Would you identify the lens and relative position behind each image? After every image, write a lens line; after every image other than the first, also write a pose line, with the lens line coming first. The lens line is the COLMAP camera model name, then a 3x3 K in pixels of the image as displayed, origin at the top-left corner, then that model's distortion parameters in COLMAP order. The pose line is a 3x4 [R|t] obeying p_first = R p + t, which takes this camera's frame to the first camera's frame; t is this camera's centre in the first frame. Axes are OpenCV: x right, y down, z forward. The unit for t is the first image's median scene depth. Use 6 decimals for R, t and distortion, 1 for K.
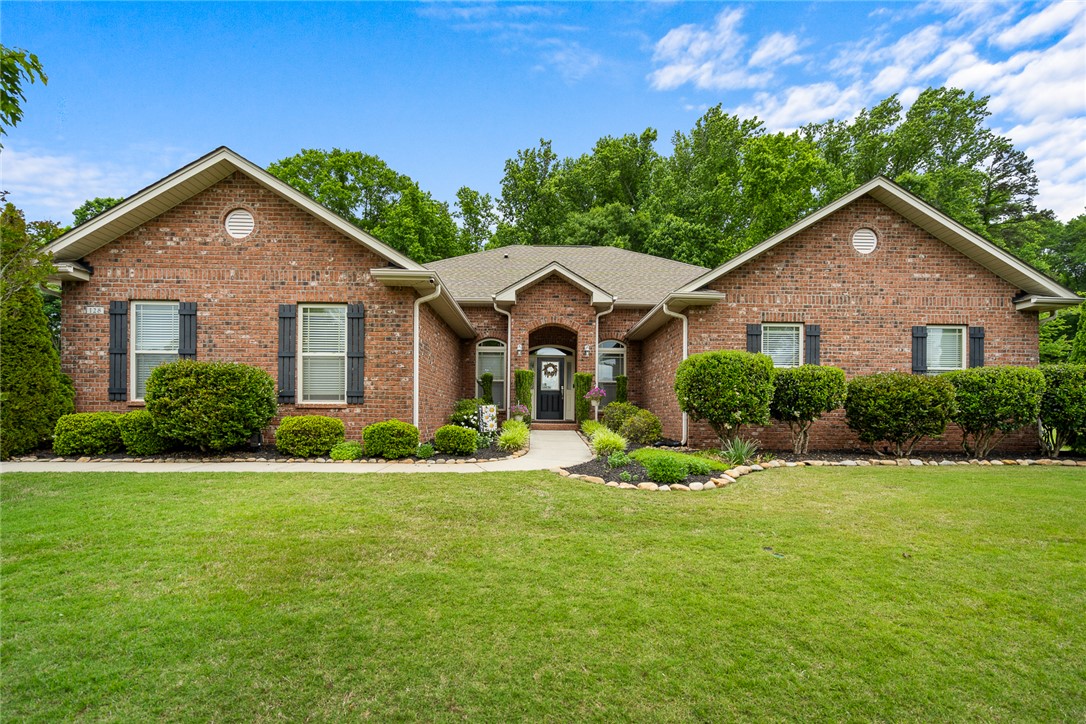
lens RADIAL K [[499.6, 0, 549.8], [0, 499.6, 417.4], [0, 0, 1]] dist [-0.003706, 0.000738]
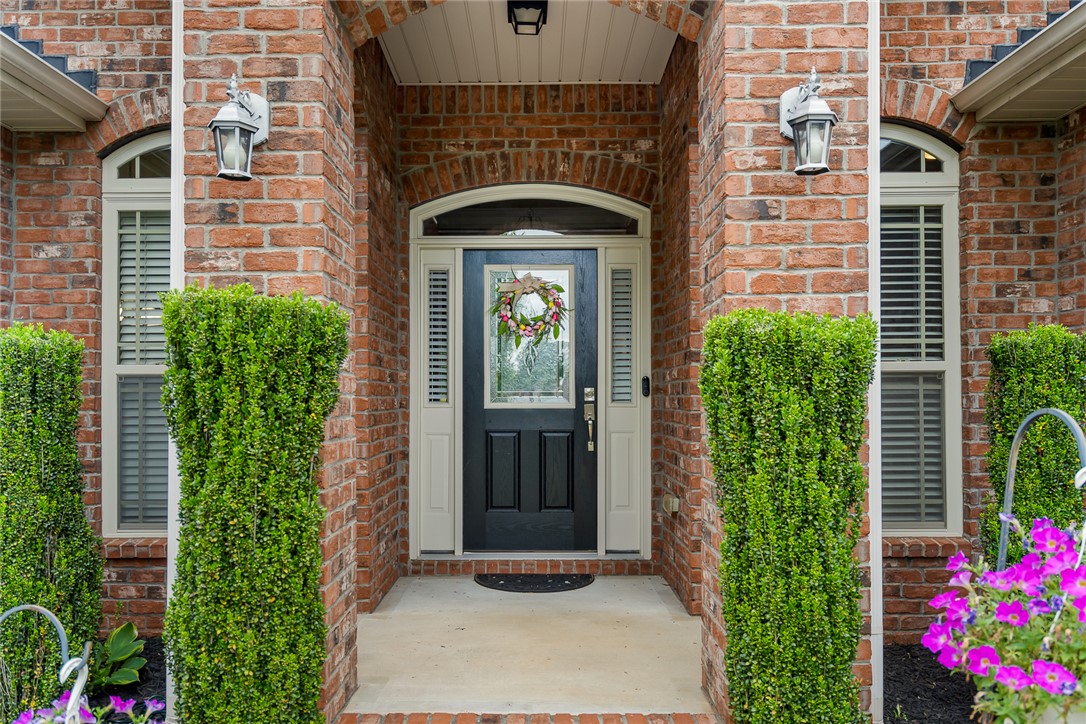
lens RADIAL K [[805.7, 0, 542.1], [0, 805.7, 365.2], [0, 0, 1]] dist [-0.006399, -0.001678]
pose [[0.999753, -0.014461, -0.016871, 0.017737], [0.013767, 0.999083, -0.040536, -0.091567], [0.017442, 0.040294, 0.999036, 1.059975]]
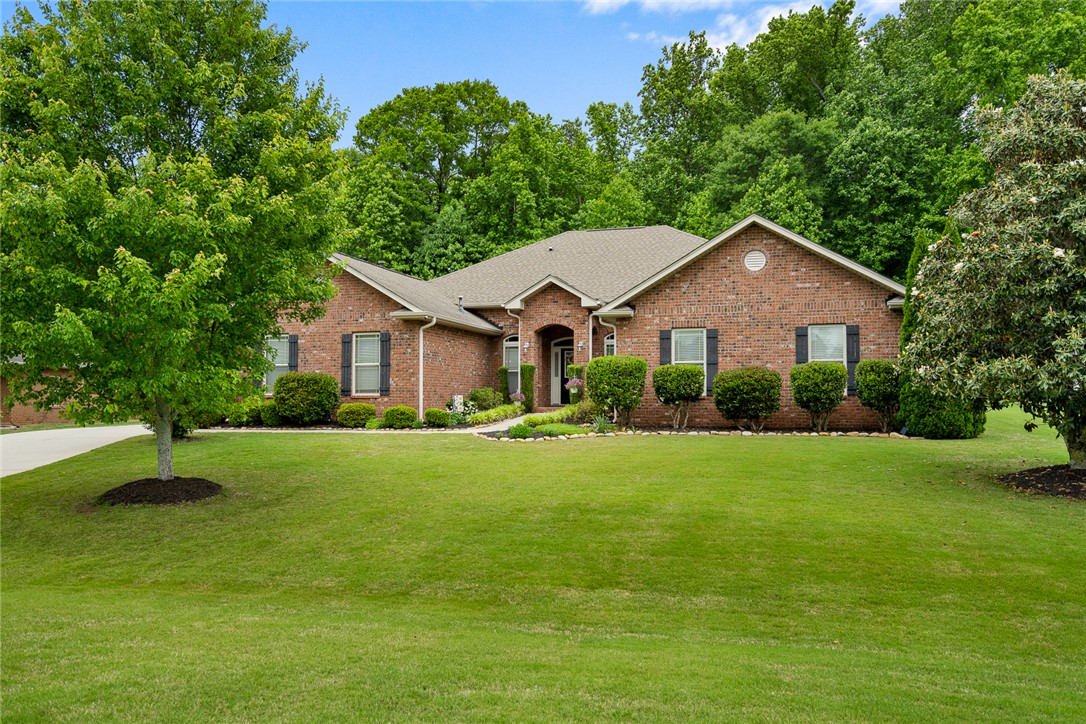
lens RADIAL K [[755.3, 0, 543.6], [0, 755.3, 361.9], [0, 0, 1]] dist [-0.010591, -0.003793]
pose [[0.956904, -0.023867, -0.289421, 0.666558], [0.008335, 0.998464, -0.054781, 0.002232], [0.290284, 0.050007, 0.955633, -0.965965]]
